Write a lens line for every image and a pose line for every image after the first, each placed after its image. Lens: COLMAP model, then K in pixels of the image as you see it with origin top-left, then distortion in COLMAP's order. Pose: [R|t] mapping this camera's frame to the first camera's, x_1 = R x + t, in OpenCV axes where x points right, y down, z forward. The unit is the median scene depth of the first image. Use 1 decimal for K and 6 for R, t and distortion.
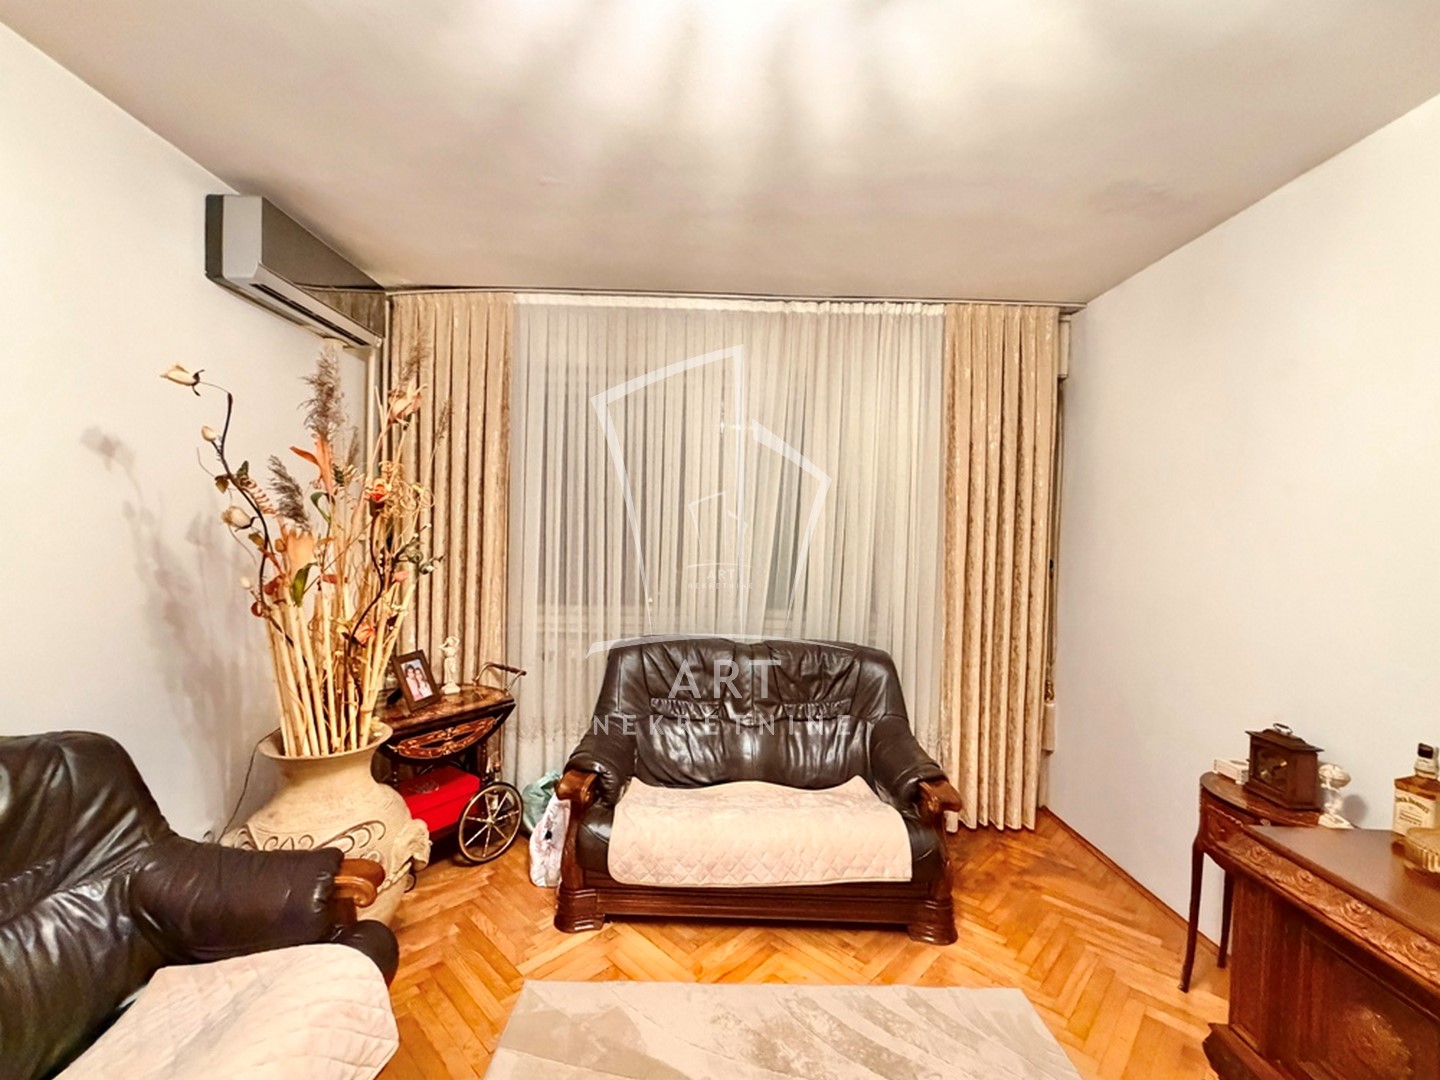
lens RADIAL K [[599.2, 0, 710.5], [0, 599.2, 544.9], [0, 0, 1]] dist [-0.000954, -0.000571]
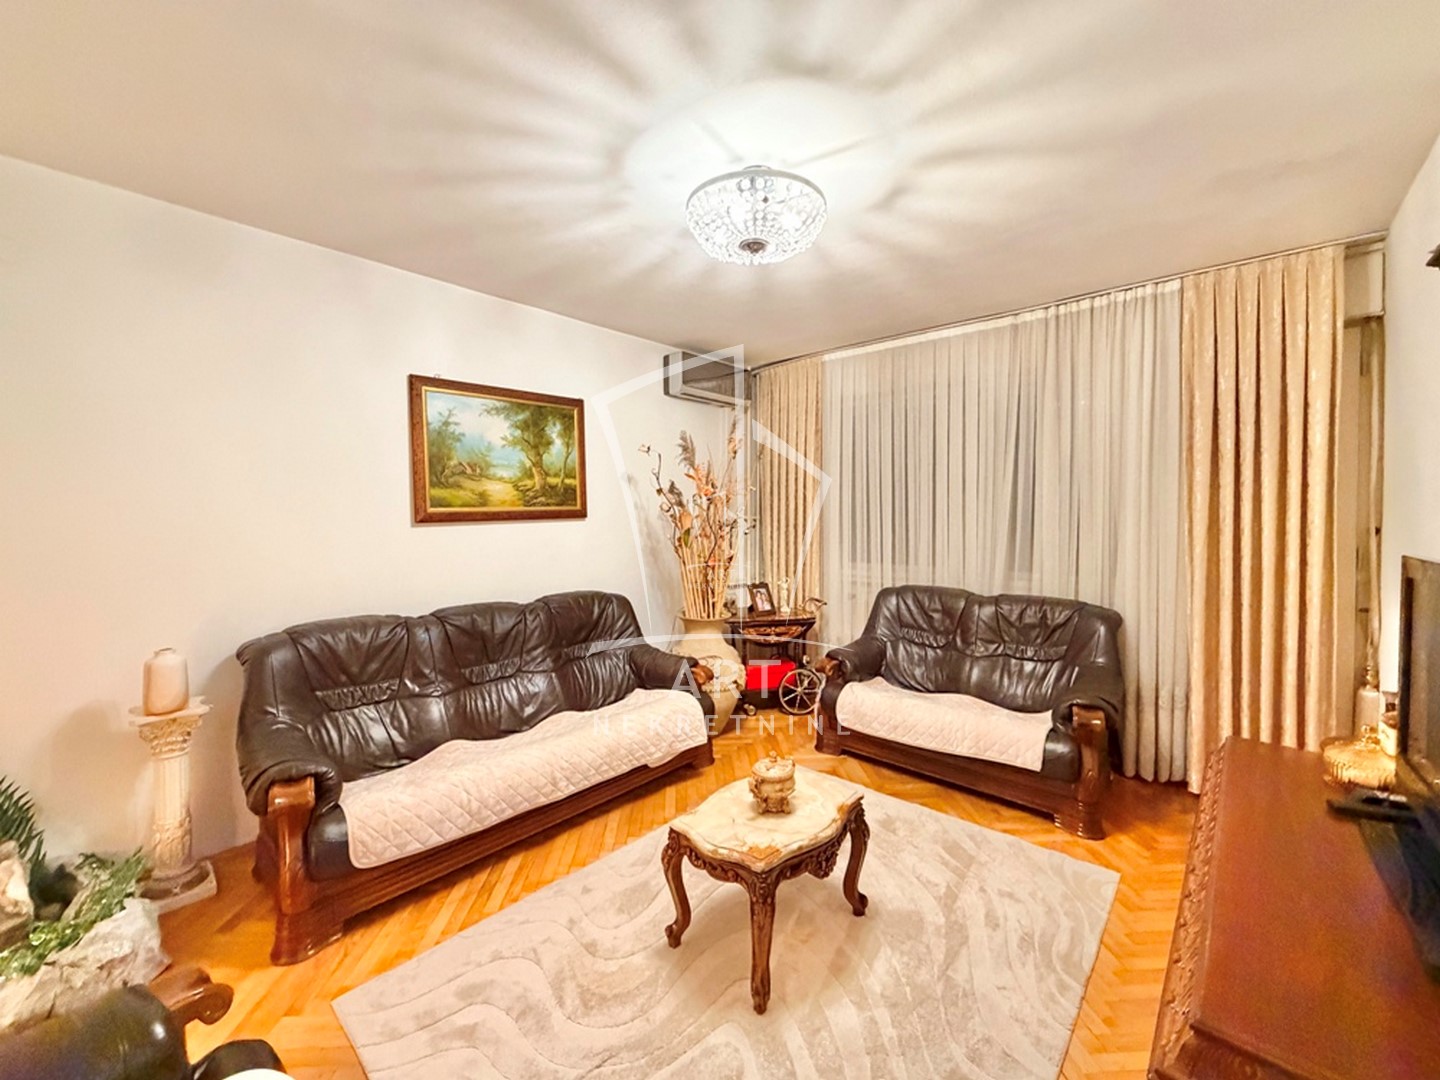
lens RADIAL K [[584.1, 0, 718.7], [0, 584.1, 527.2], [0, 0, 1]] dist [0.000678, -0.000045]
pose [[0.742064, -0.011131, -0.670236, 0.515103], [0.007902, 0.999938, -0.007858, 0.030517], [0.670282, 0.000535, 0.742106, -0.306110]]
